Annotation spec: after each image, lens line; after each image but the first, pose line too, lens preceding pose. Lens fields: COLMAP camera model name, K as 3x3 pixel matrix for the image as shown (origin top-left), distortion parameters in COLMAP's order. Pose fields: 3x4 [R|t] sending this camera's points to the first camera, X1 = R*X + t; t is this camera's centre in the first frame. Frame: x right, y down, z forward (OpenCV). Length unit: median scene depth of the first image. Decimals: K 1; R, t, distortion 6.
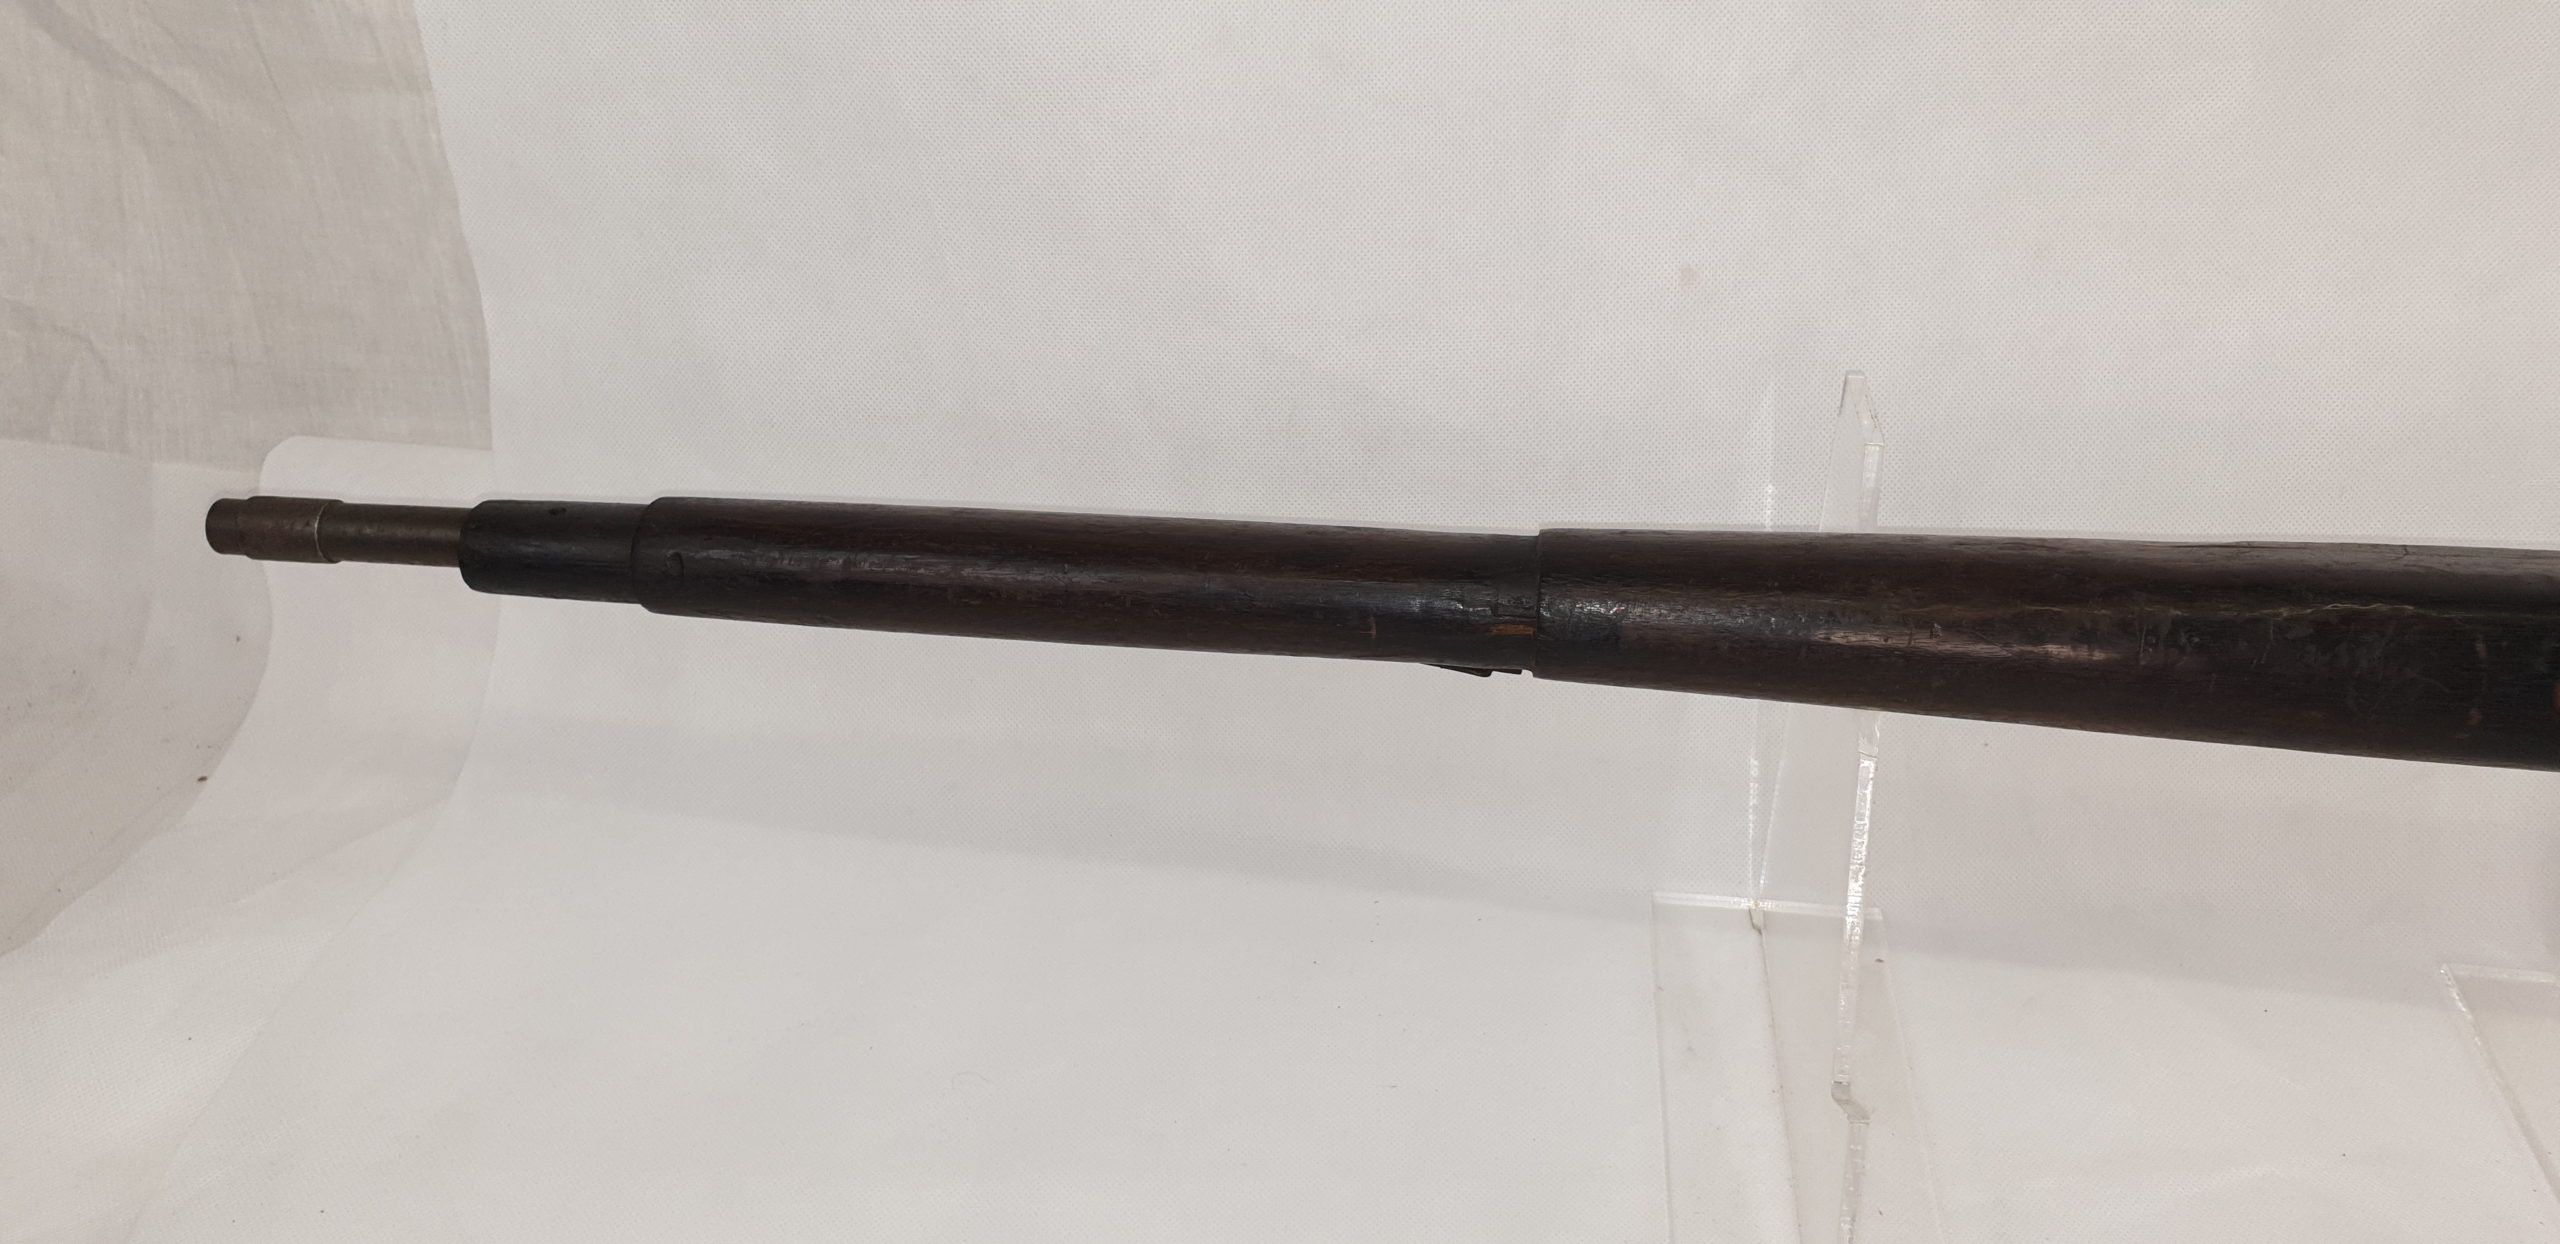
lens RADIAL K [[1724.2, 0, 1363.5], [0, 1724.2, 537.3], [0, 0, 1]] dist [0.002703, -0.042569]
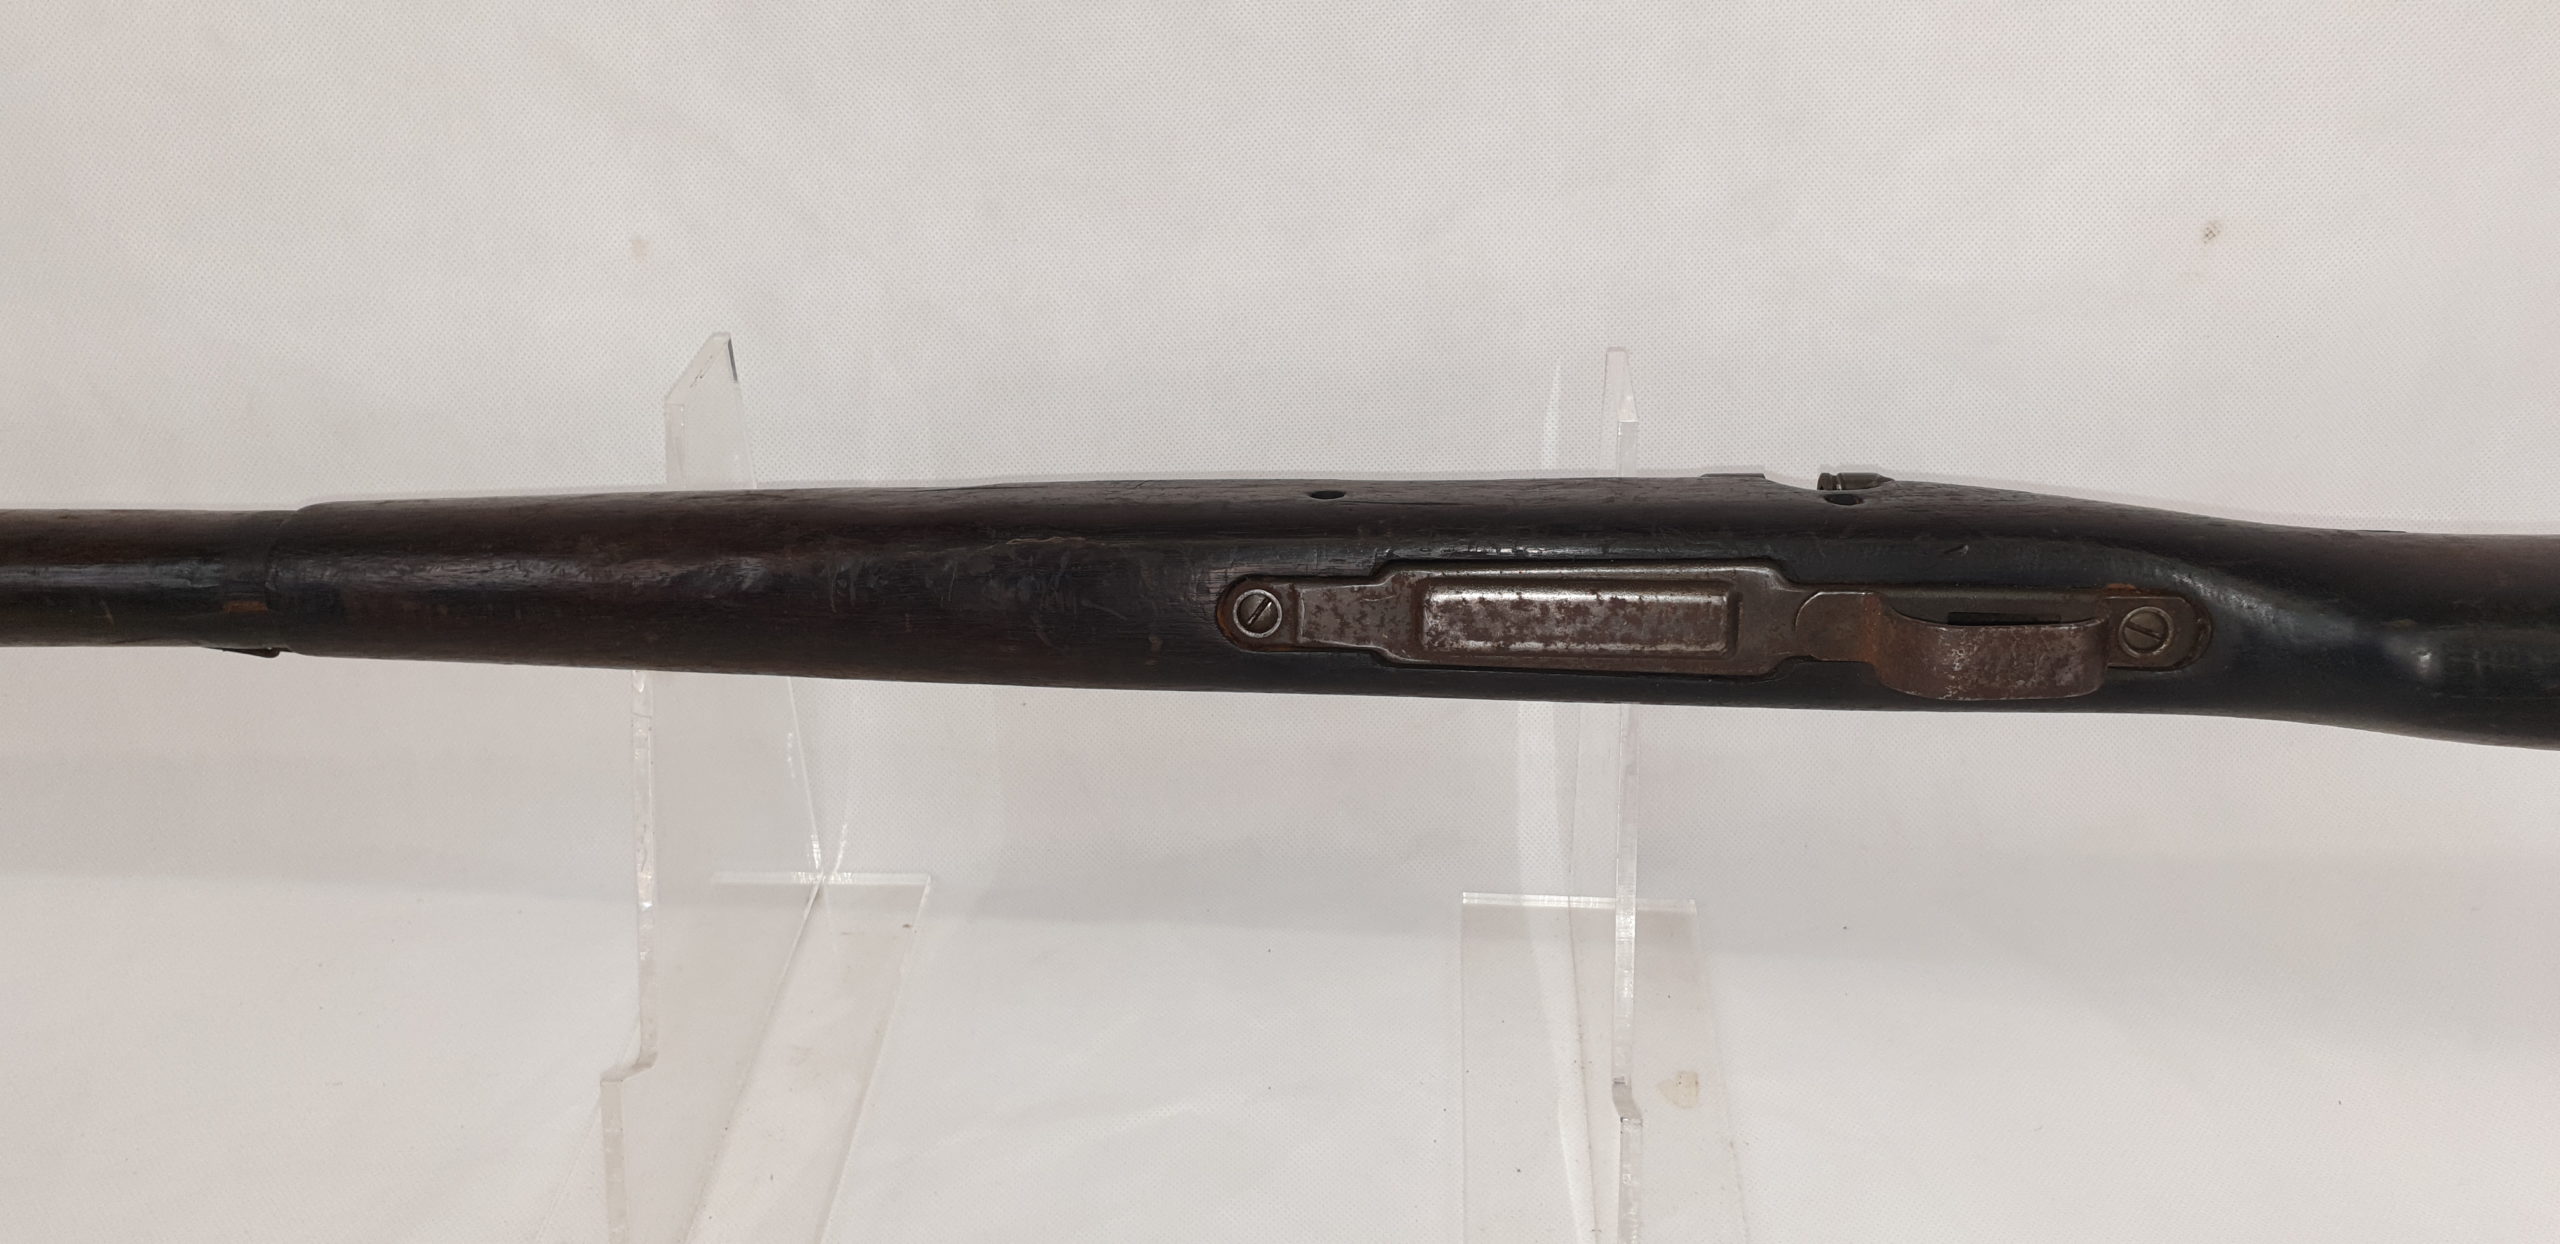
lens RADIAL K [[1785.1, 0, 1394.5], [0, 1785.1, 617.2], [0, 0, 1]] dist [-0.002922, -0.001823]
pose [[0.997011, -0.049377, 0.059421, 0.638351], [0.047469, 0.998324, 0.033103, 0.053679], [-0.060956, -0.030183, 0.997684, -0.056139]]
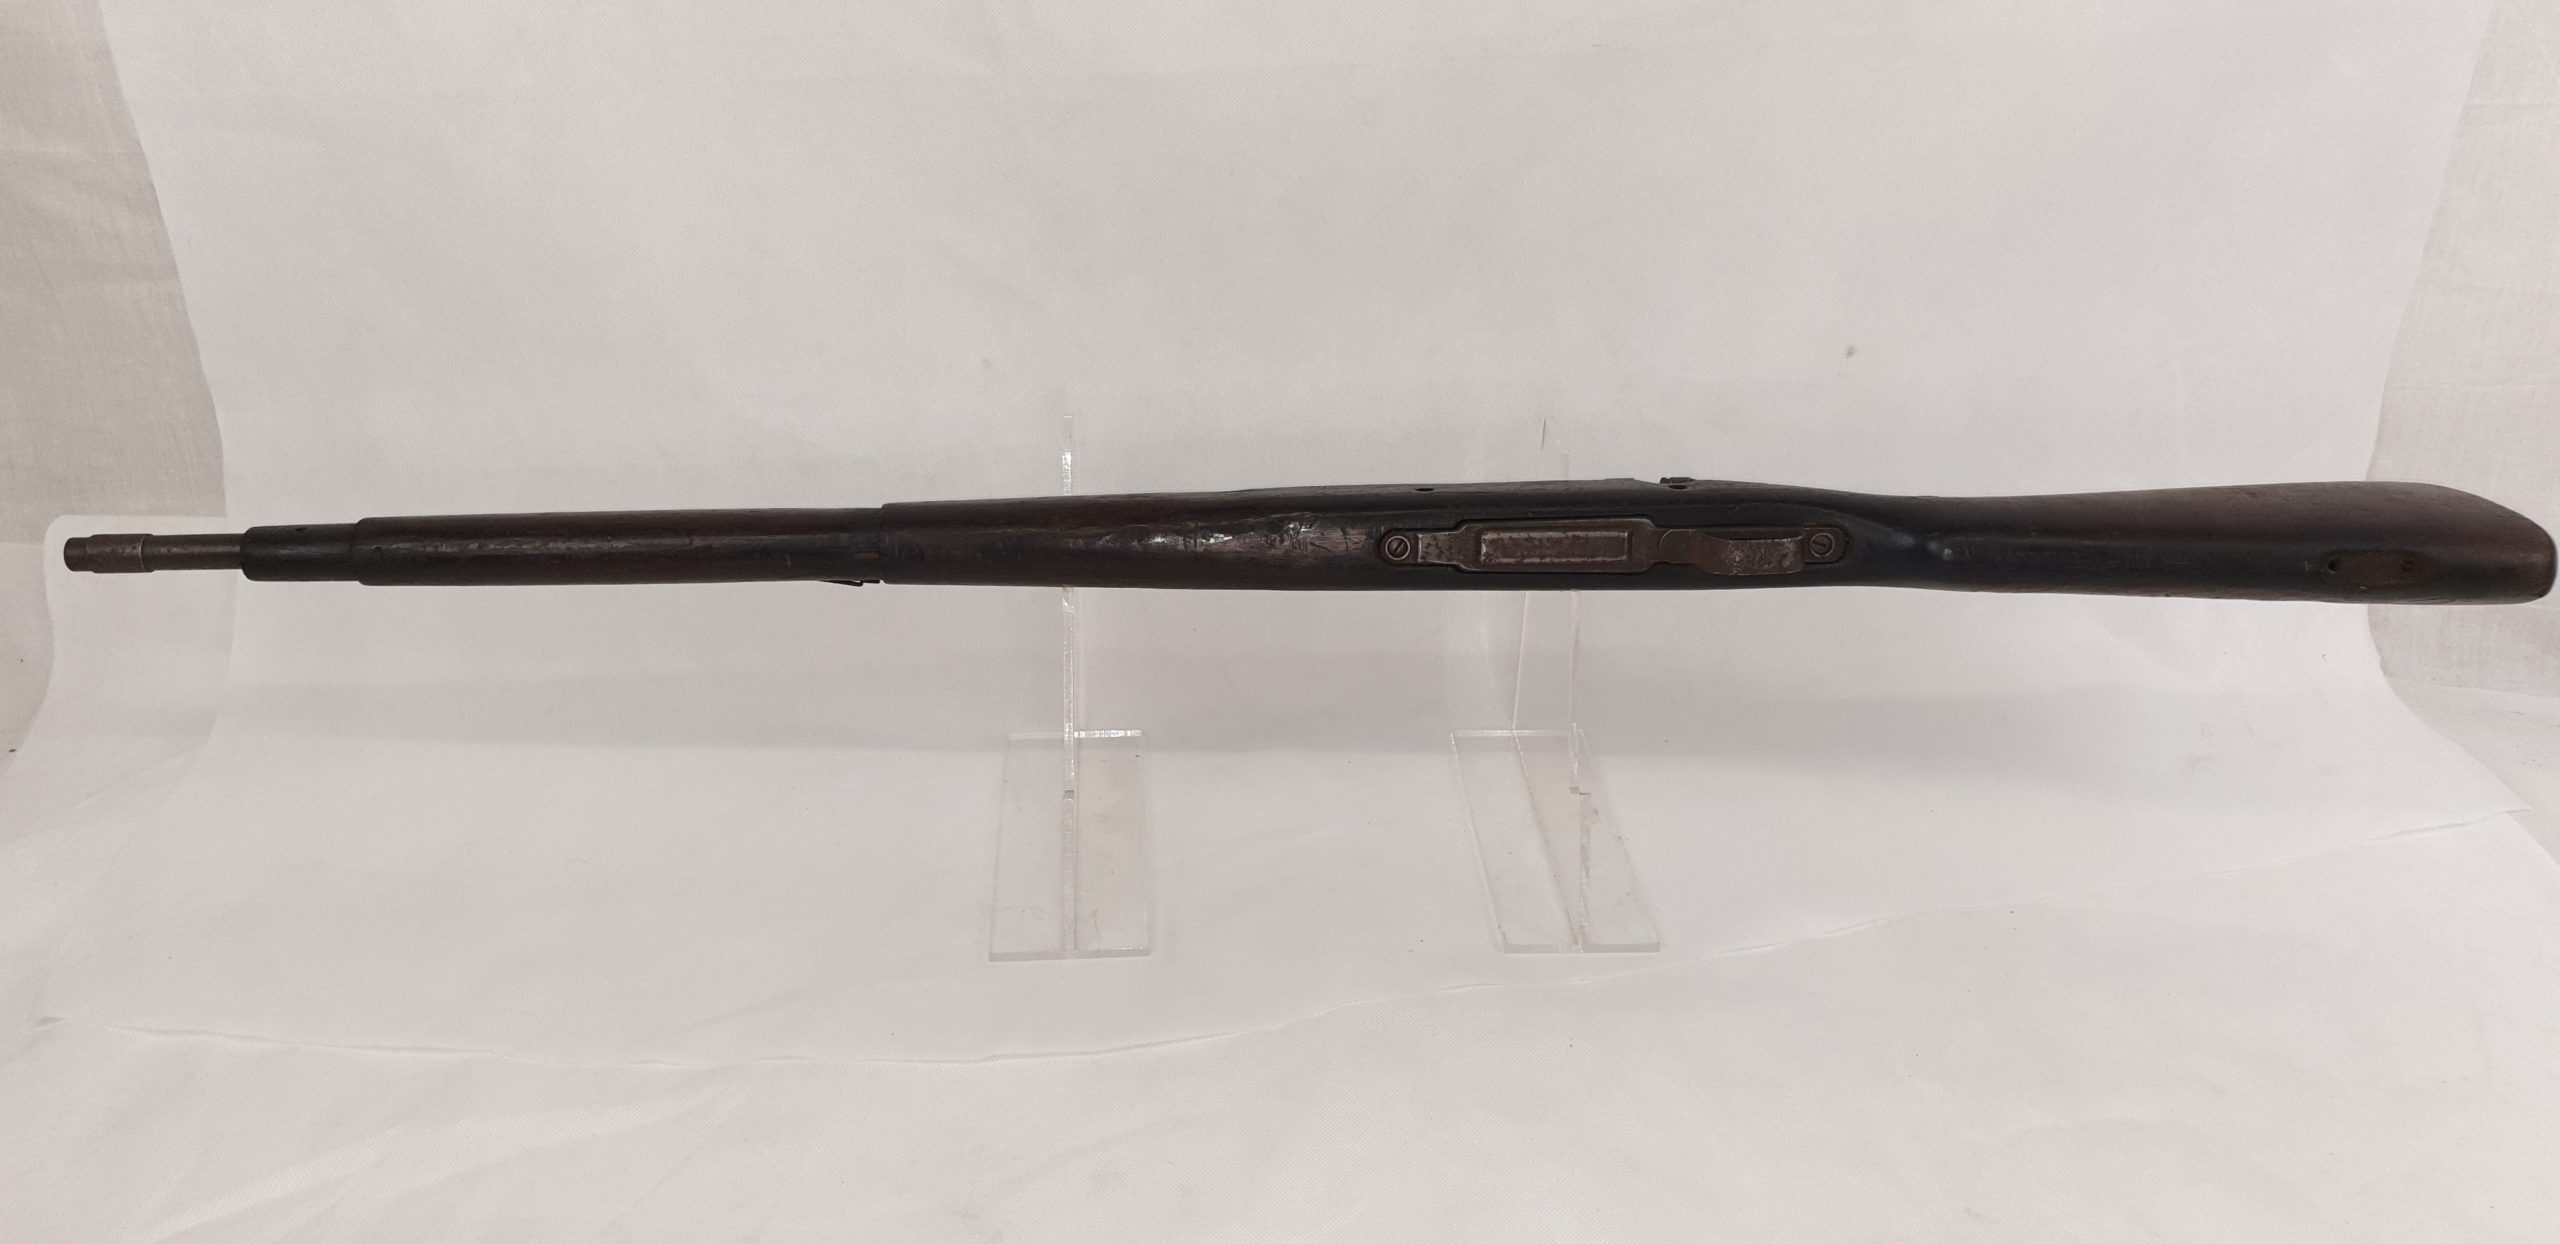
lens RADIAL K [[1799.5, 0, 1280.0], [0, 1799.5, 622.0], [0, 0, 1]] dist [0.003068, 0.001834]
pose [[0.985722, -0.065578, 0.155084, 0.216306], [0.067857, 0.997650, -0.009444, 0.162874], [-0.154100, 0.019833, 0.987856, -0.944457]]
